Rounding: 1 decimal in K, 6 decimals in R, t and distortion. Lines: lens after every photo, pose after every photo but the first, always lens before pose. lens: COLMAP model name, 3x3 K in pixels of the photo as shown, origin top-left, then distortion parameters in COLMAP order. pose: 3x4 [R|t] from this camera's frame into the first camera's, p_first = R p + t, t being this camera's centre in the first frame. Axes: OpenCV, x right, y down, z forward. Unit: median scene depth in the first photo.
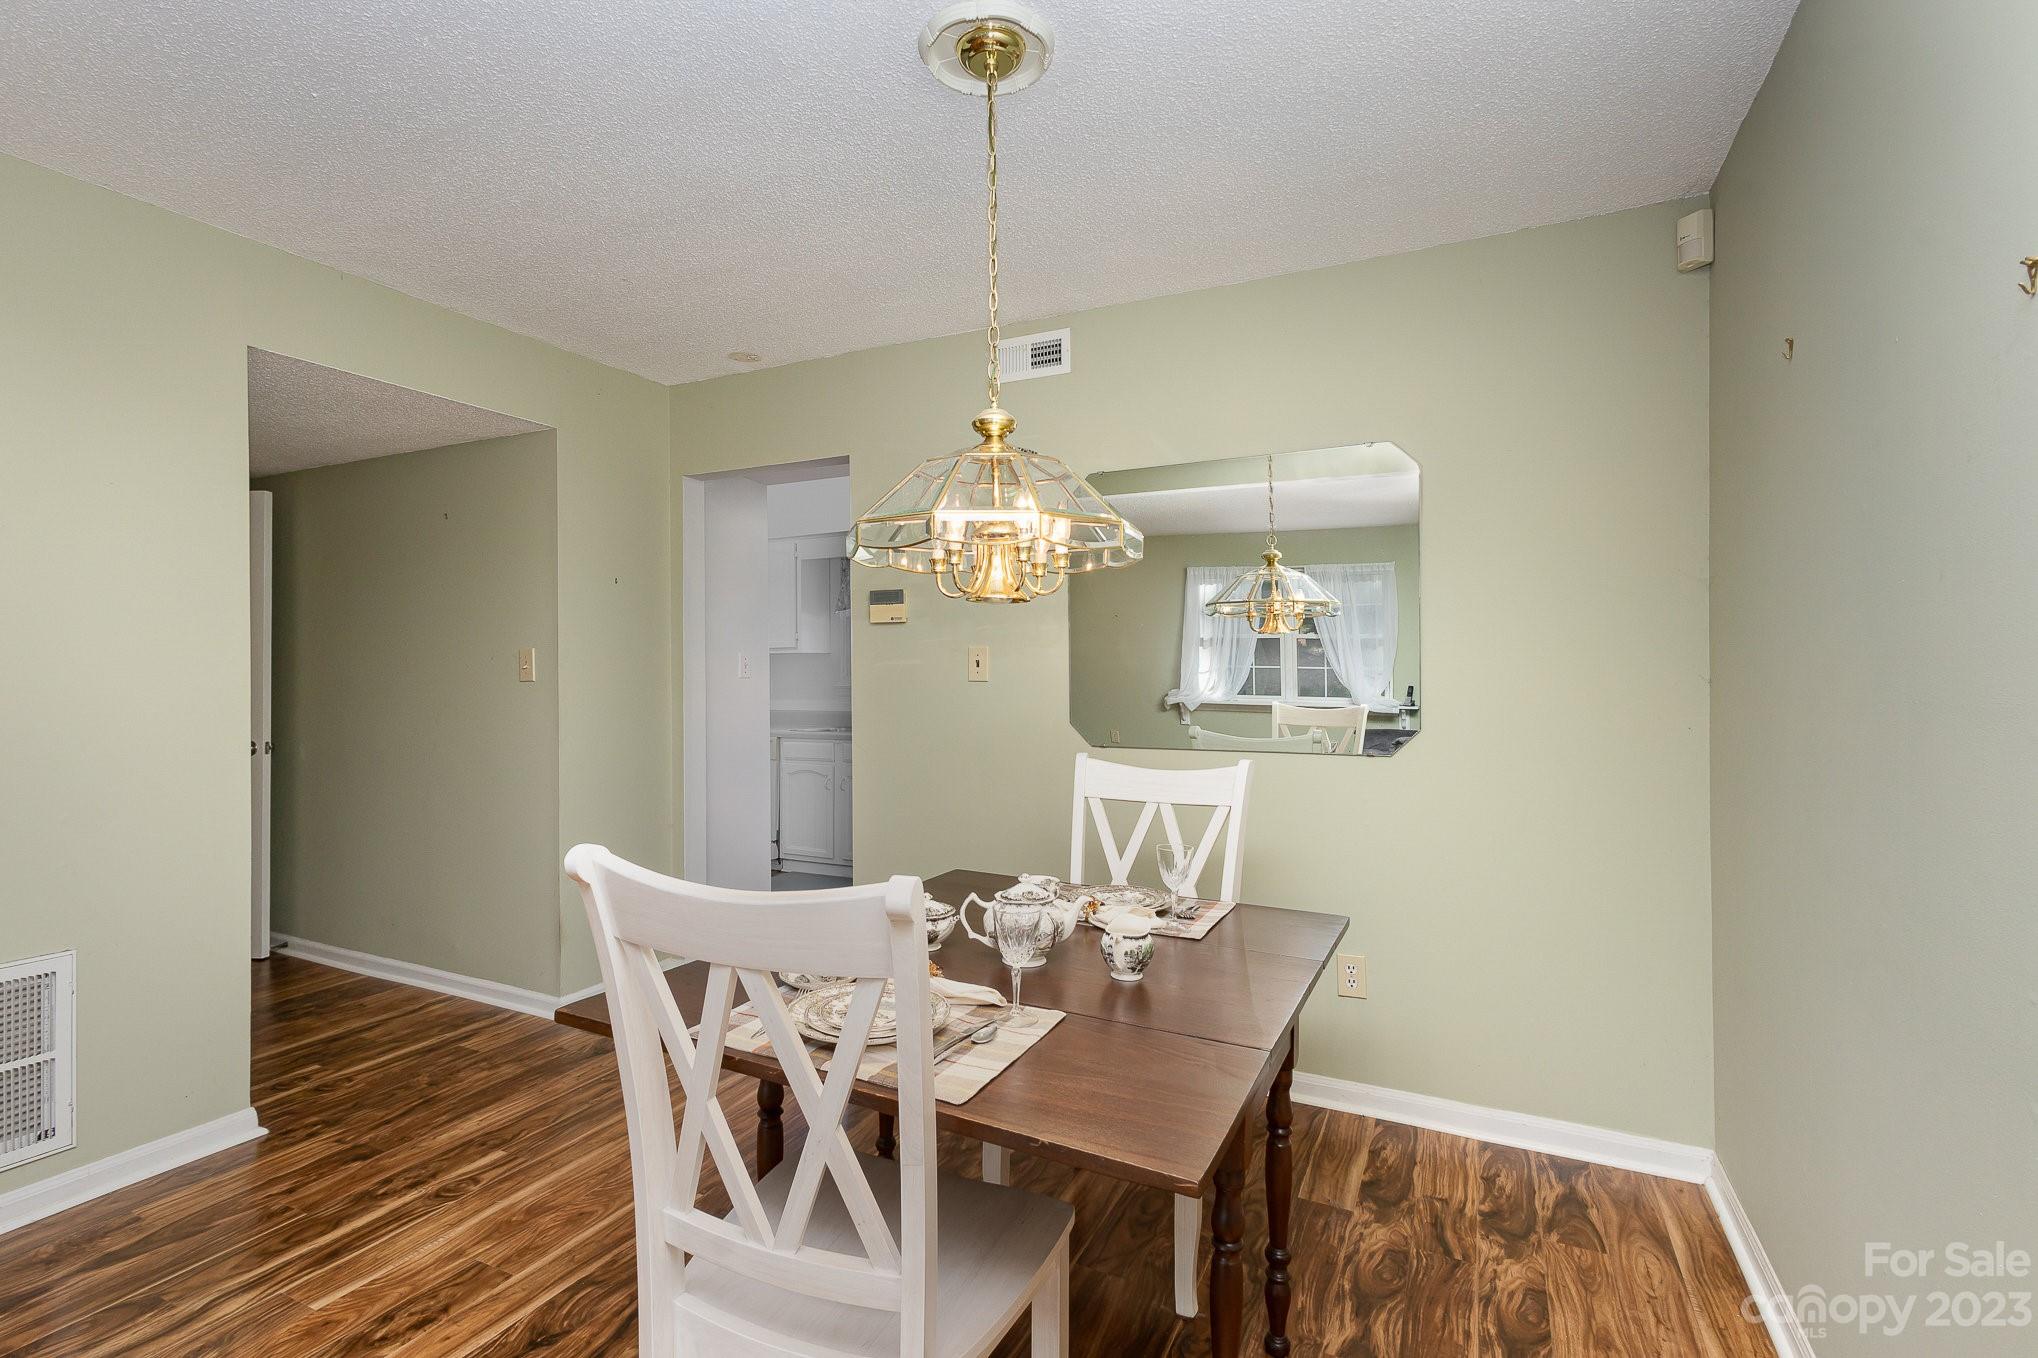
lens RADIAL K [[937.7, 0, 1025.2], [0, 937.7, 677.6], [0, 0, 1]] dist [0.016086, -0.005980]
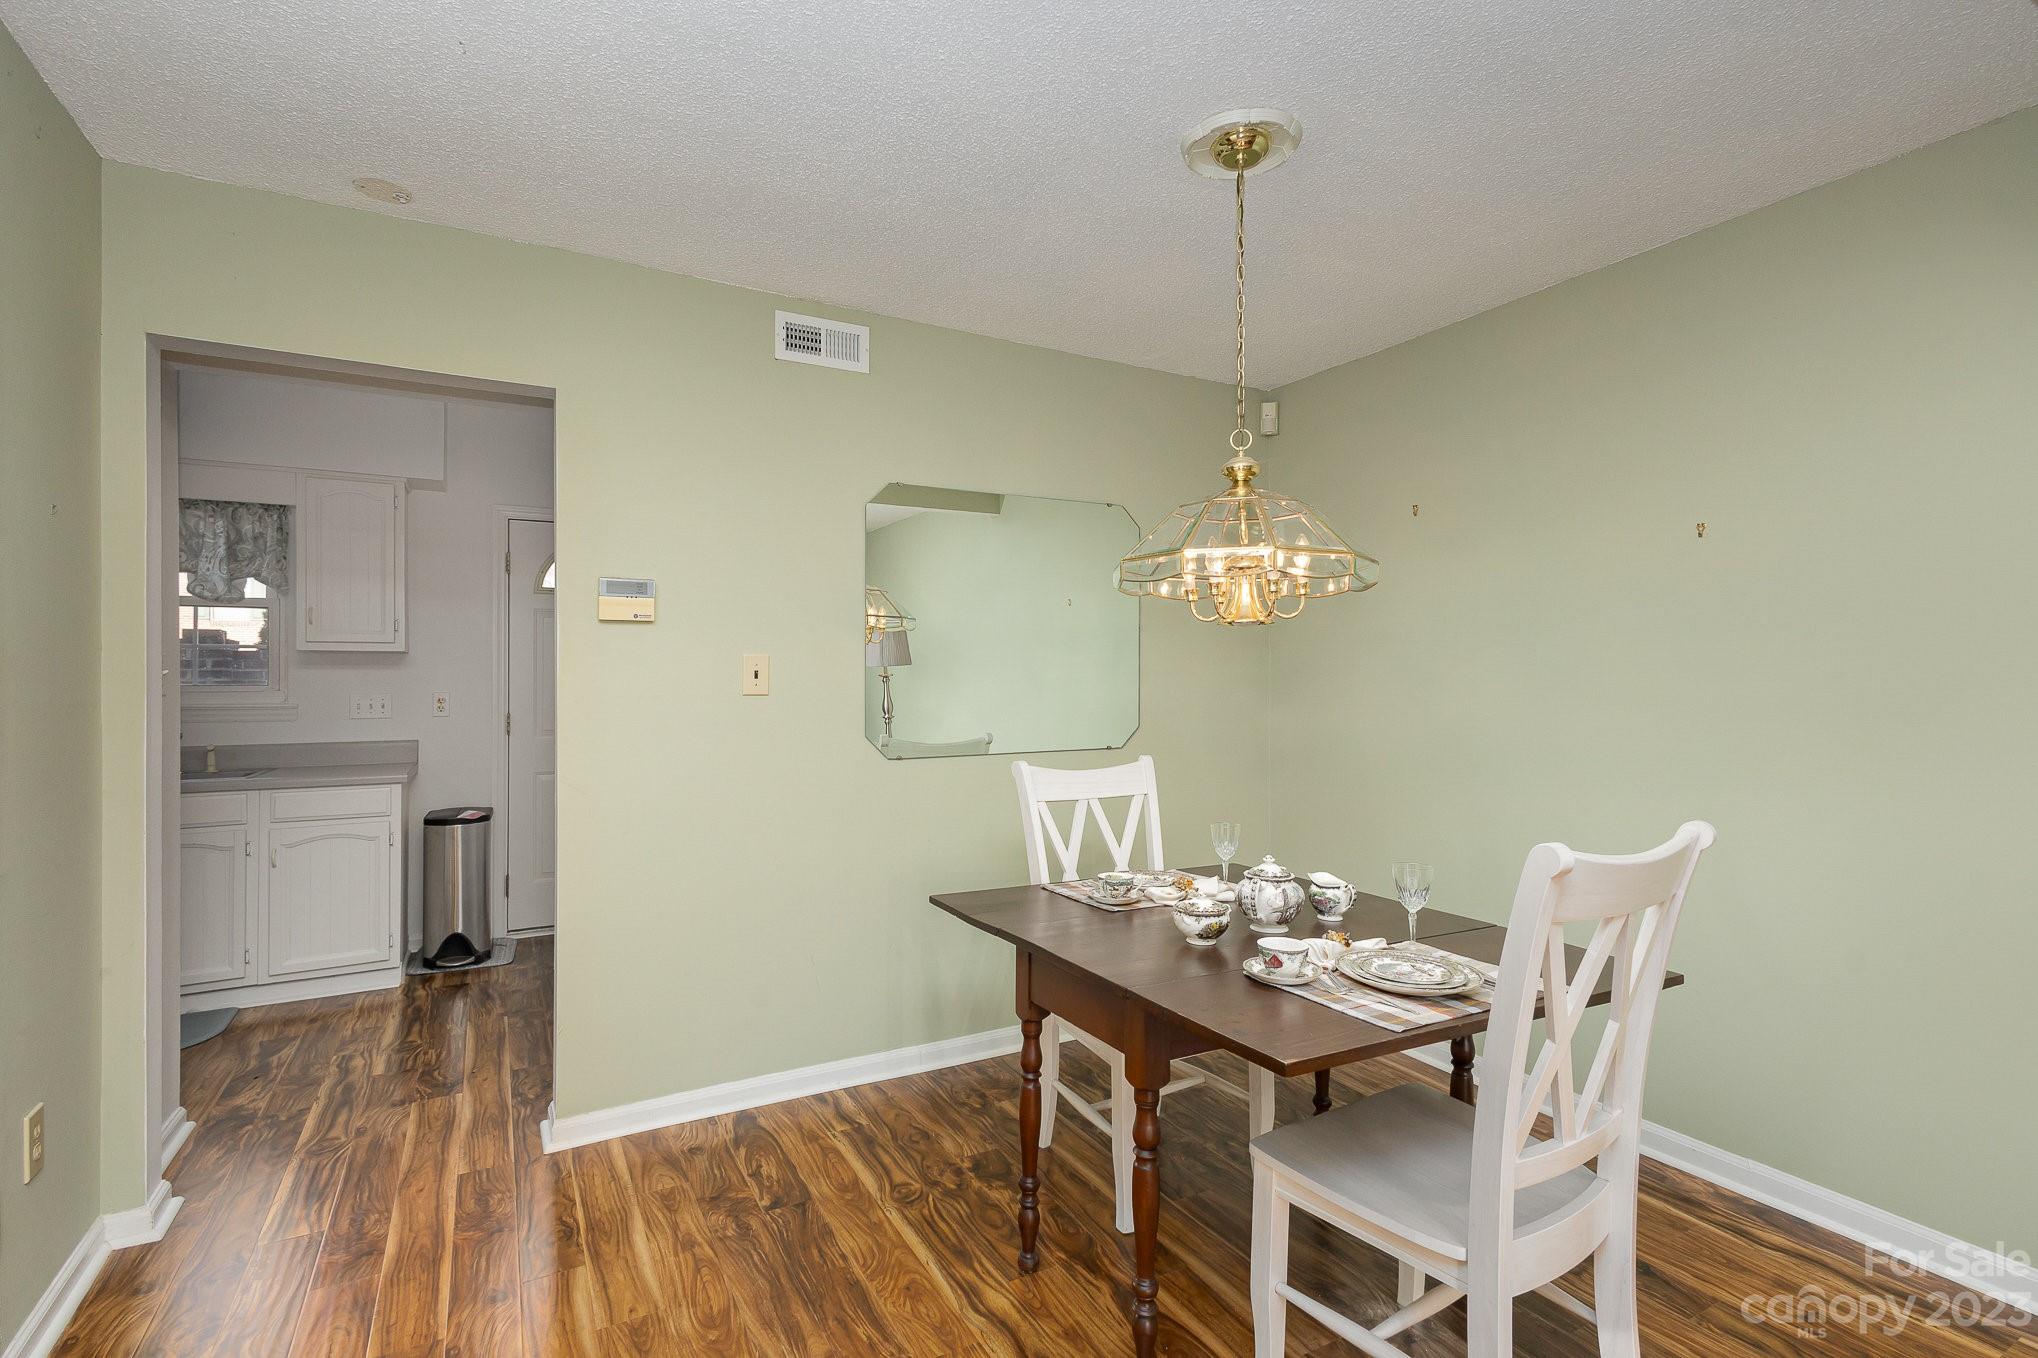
lens RADIAL K [[937.7, 0, 990.5], [0, 937.7, 677.6], [0, 0, 1]] dist [0.016086, -0.005980]
pose [[0.576735, 0.000958, 0.816930, -0.866875], [0.004342, 0.999982, -0.004238, -0.010711], [-0.816919, 0.005991, 0.576721, 0.446453]]
